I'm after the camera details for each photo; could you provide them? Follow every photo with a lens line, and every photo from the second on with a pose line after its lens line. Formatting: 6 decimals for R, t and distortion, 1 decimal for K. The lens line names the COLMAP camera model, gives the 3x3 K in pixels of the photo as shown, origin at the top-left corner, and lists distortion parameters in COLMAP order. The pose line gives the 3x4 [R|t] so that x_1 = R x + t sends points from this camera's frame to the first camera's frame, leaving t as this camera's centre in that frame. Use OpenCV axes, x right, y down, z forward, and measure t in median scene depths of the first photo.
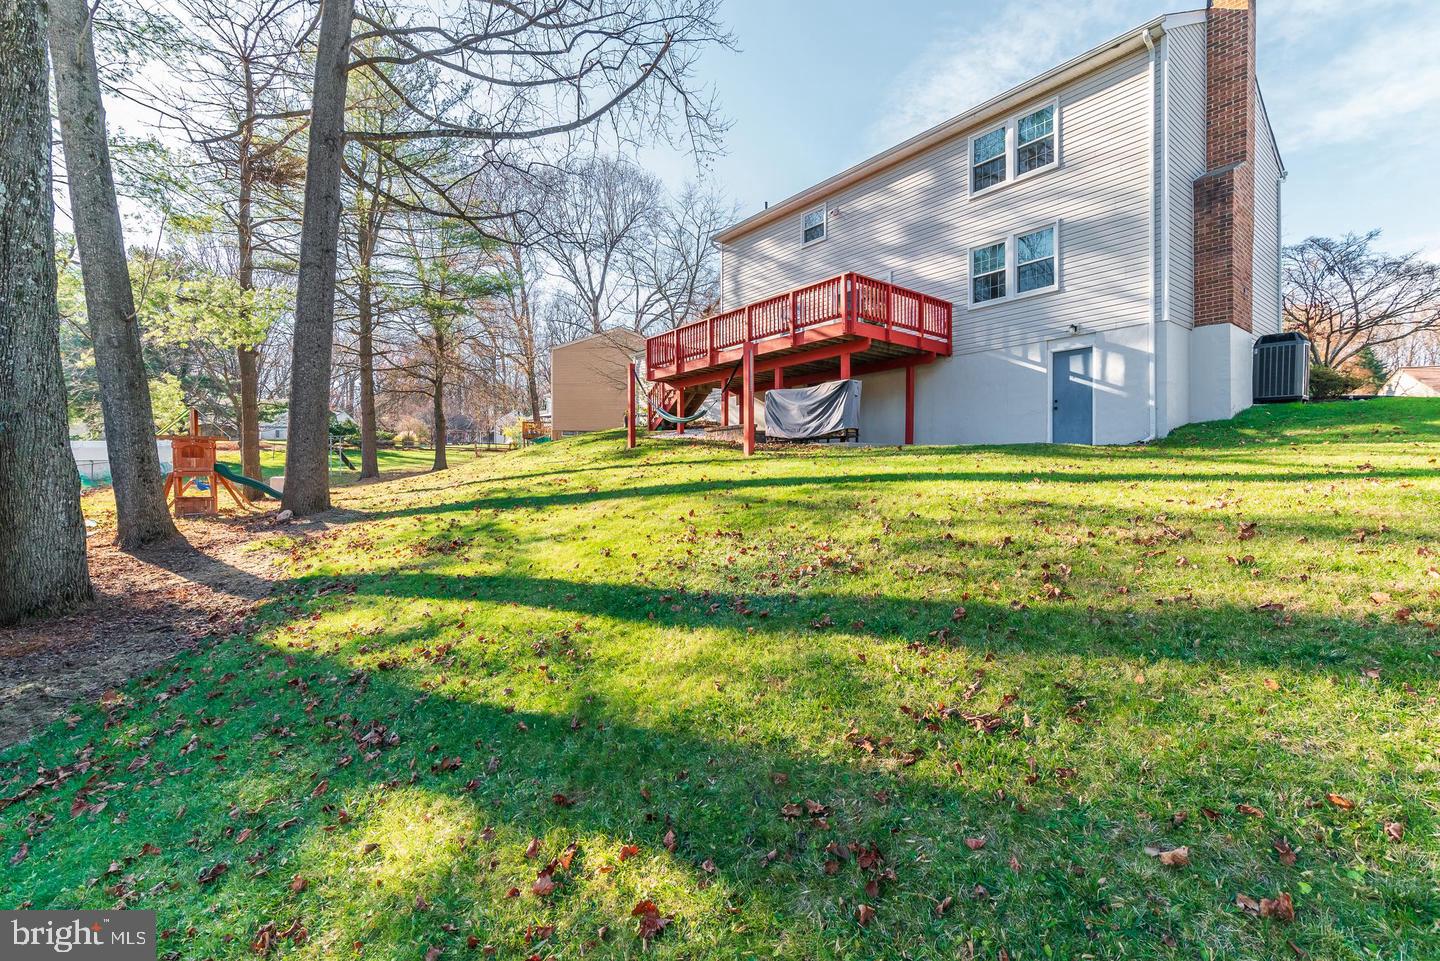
lens RADIAL K [[652.4, 0, 720.0], [0, 652.4, 480.5], [0, 0, 1]] dist [0.013828, 0.000258]
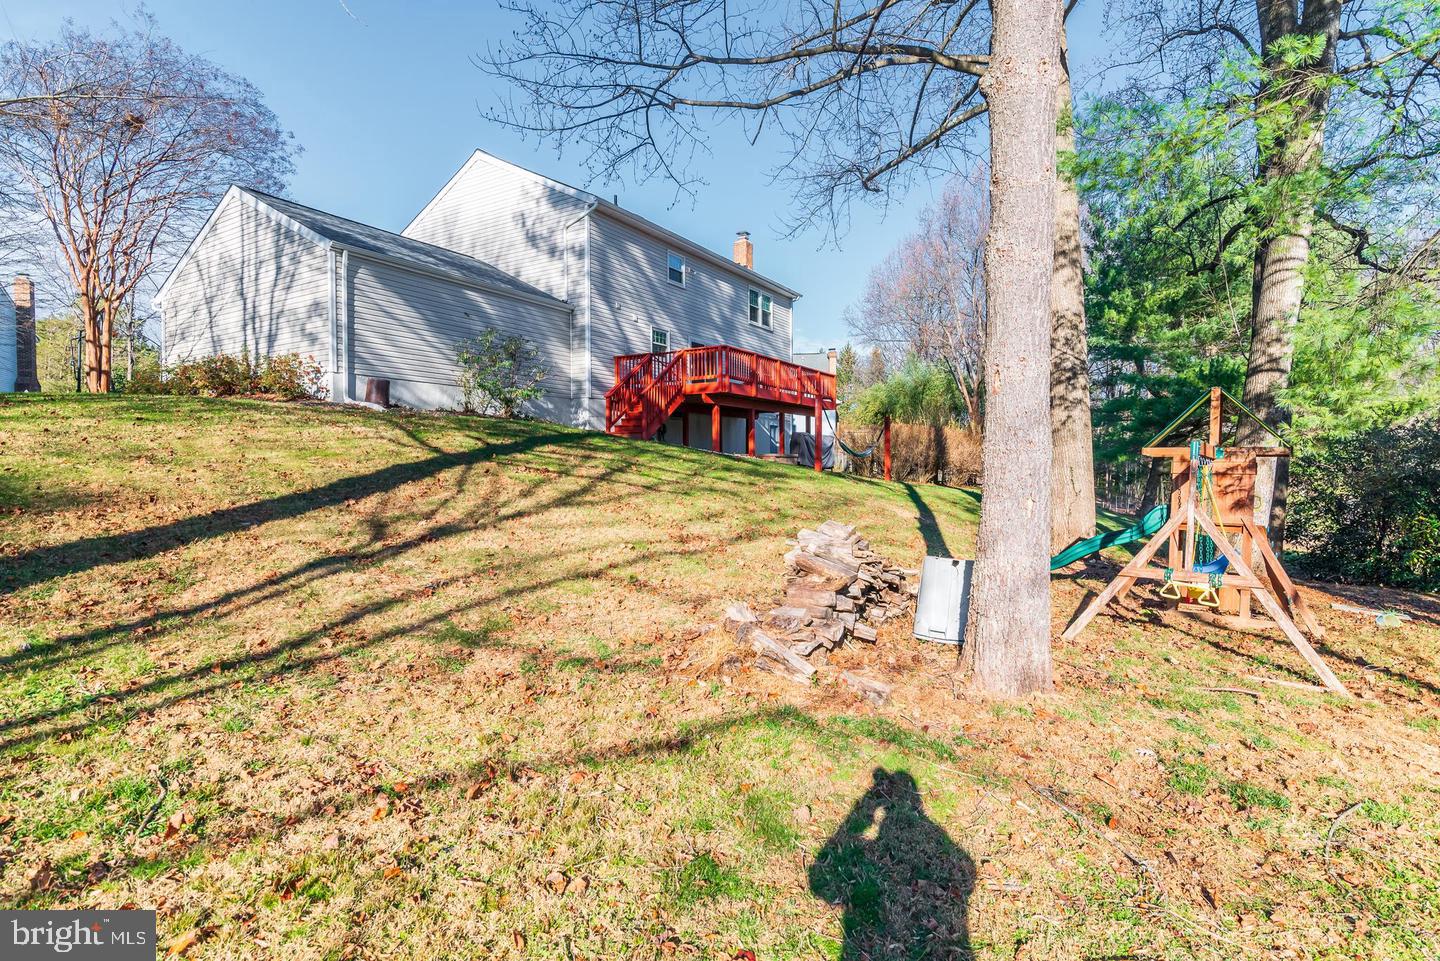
lens RADIAL K [[727.8, 0, 692.1], [0, 727.8, 479.3], [0, 0, 1]] dist [-0.015188, -0.000131]
pose [[-0.319147, -0.001615, 0.947704, -1.331995], [0.004950, 0.999982, 0.003371, -0.055158], [-0.947692, 0.005767, -0.319133, 1.786281]]
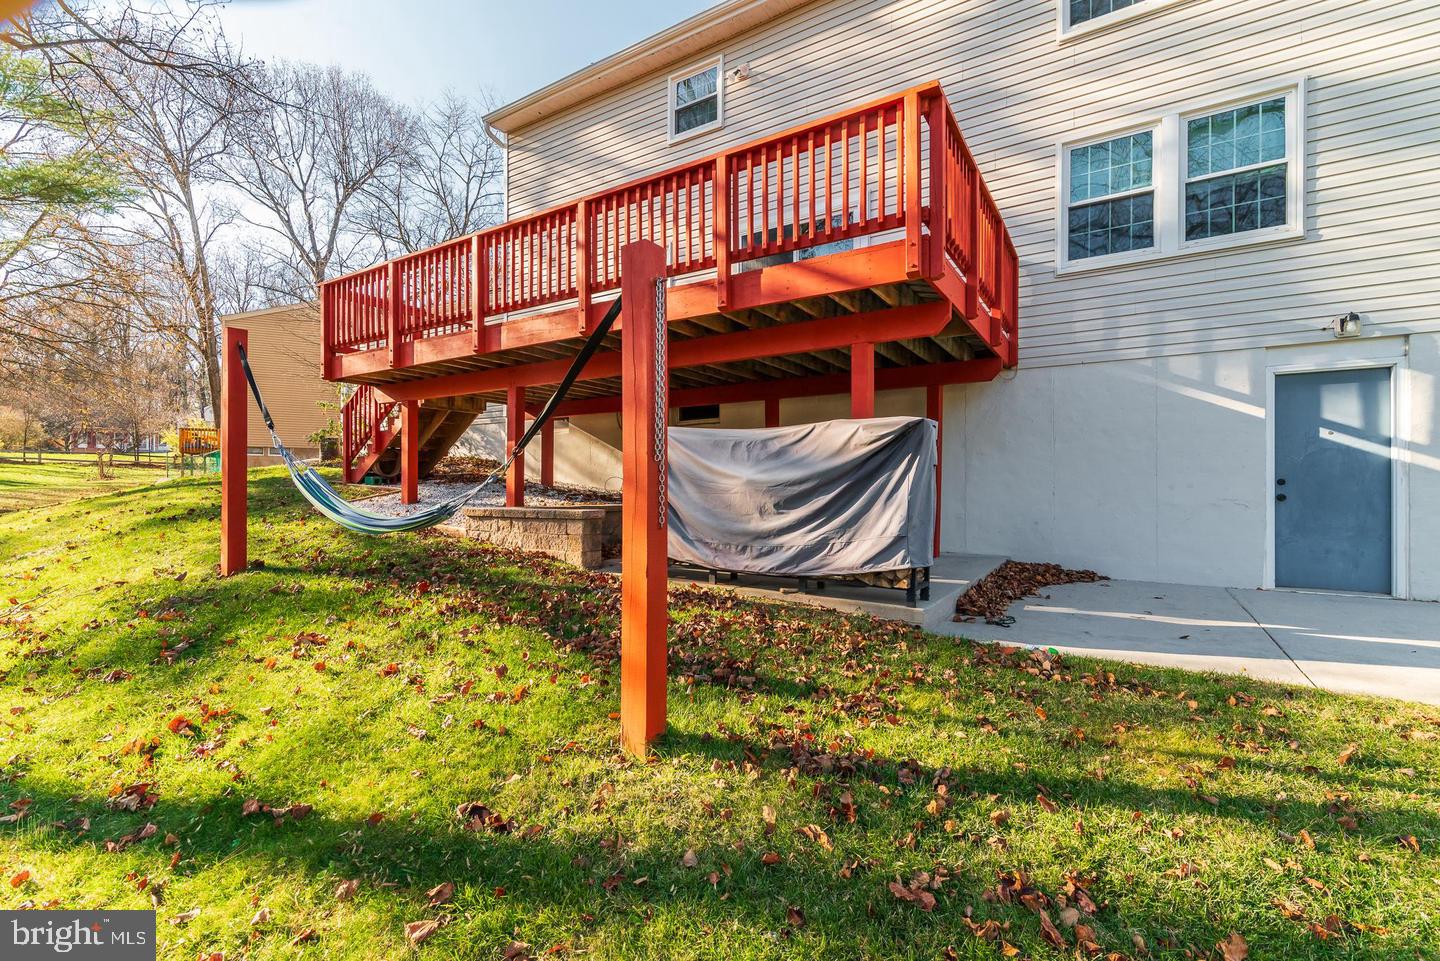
lens RADIAL K [[648.4, 0, 717.0], [0, 648.4, 486.0], [0, 0, 1]] dist [0.012235, -0.000712]
pose [[0.946871, 0.008876, 0.321491, -0.005114], [-0.007919, 0.999959, -0.004283, -0.107906], [-0.321516, 0.001510, 0.946903, 0.665246]]
